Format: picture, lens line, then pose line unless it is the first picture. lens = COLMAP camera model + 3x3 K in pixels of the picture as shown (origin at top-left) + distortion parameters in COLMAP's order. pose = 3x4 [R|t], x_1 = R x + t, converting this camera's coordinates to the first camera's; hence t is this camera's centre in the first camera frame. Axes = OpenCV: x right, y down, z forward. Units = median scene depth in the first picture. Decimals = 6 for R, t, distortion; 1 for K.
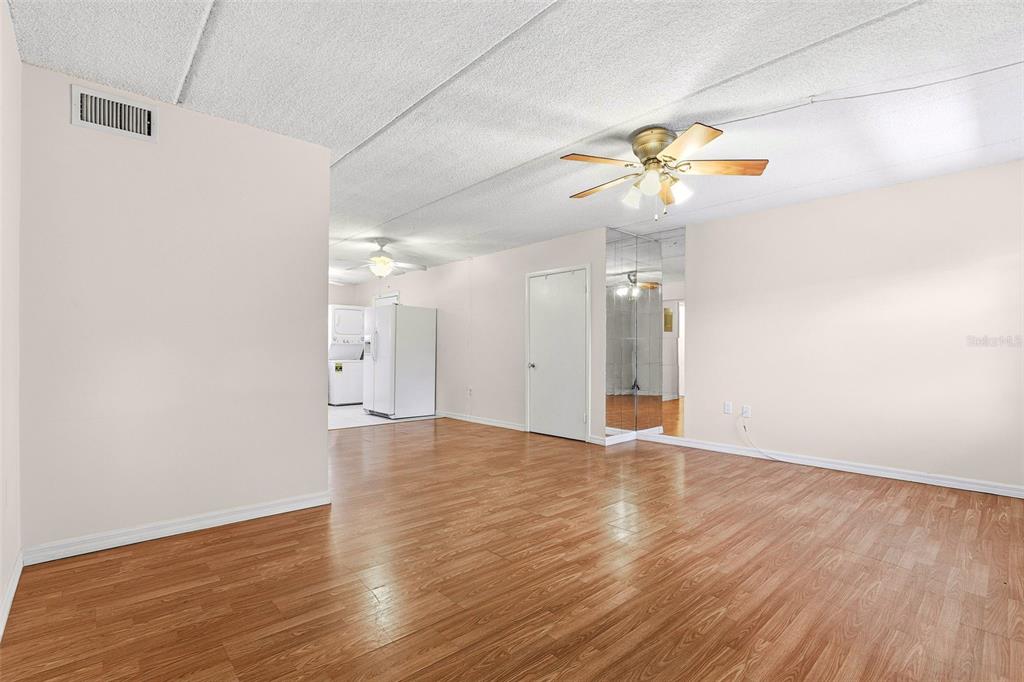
lens RADIAL K [[475.0, 0, 514.1], [0, 475.0, 345.9], [0, 0, 1]] dist [-0.030716, 0.001819]
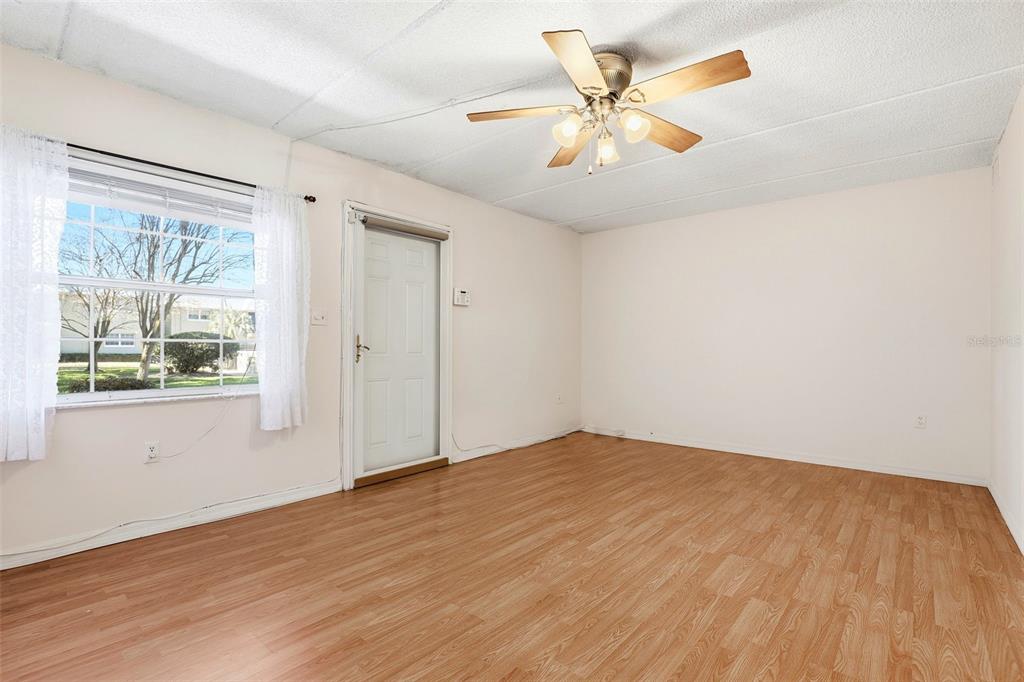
lens RADIAL K [[475.0, 0, 513.2], [0, 475.0, 343.5], [0, 0, 1]] dist [-0.030716, 0.001819]
pose [[-0.994232, -0.010190, -0.106766, 0.554246], [-0.008525, 0.999835, -0.016044, 0.021147], [0.106912, -0.015042, -0.994155, 1.854949]]
